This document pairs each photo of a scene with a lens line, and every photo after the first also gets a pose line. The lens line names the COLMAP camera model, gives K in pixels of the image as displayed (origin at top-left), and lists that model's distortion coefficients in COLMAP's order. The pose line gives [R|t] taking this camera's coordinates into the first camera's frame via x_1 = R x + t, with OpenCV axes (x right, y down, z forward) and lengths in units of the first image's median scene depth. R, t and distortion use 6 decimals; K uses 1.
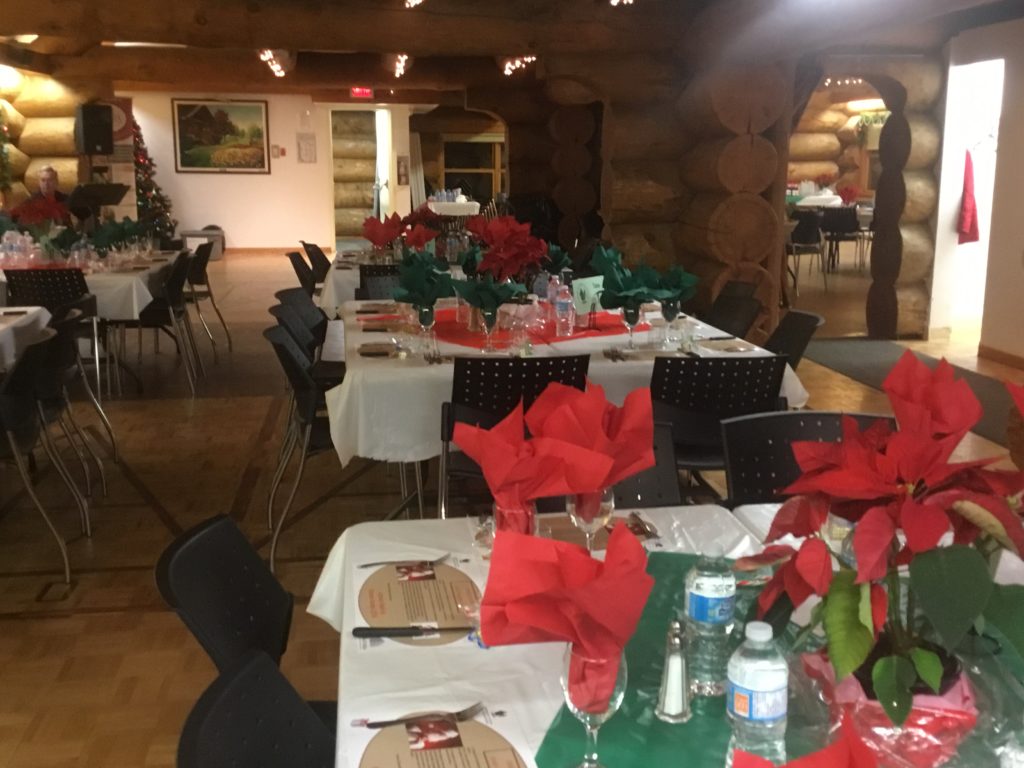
lens RADIAL K [[1133.6, 0, 514.4], [0, 1133.6, 382.1], [0, 0, 1]] dist [0.034659, 0.000000]
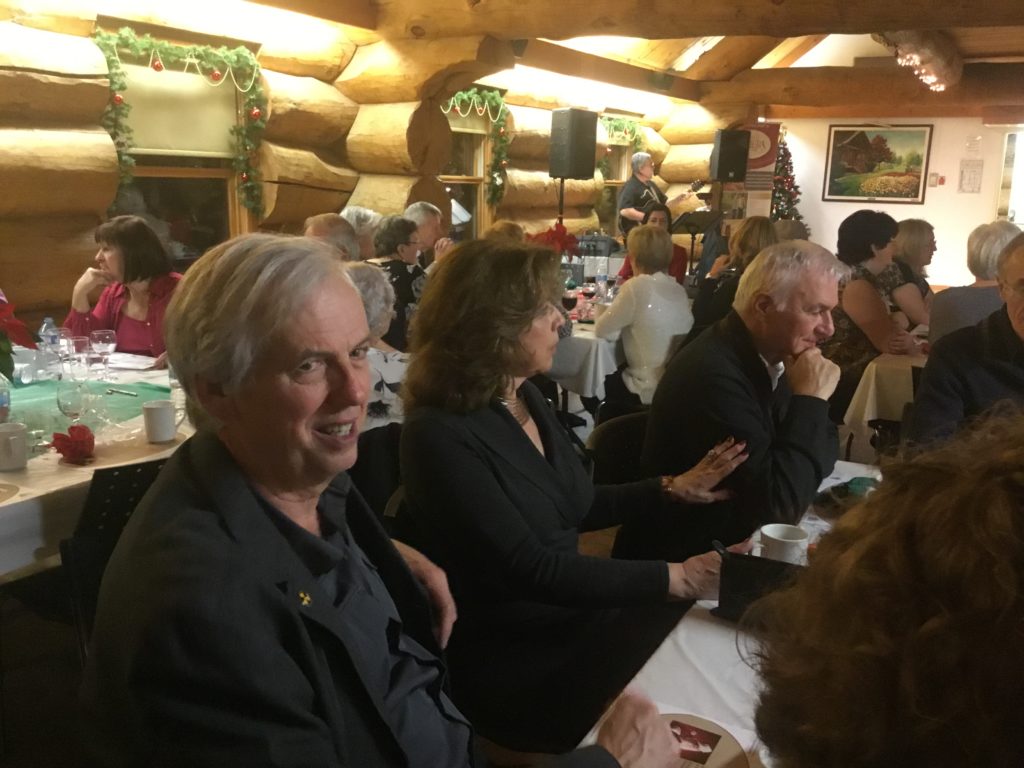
lens RADIAL K [[969.9, 0, 517.4], [0, 969.9, 390.2], [0, 0, 1]] dist [-0.000414, 0.000000]
pose [[0.803274, 0.136647, -0.579723, -0.004086], [-0.129761, 0.990097, 0.053577, -0.034541], [0.581303, 0.032188, 0.813050, 0.180135]]
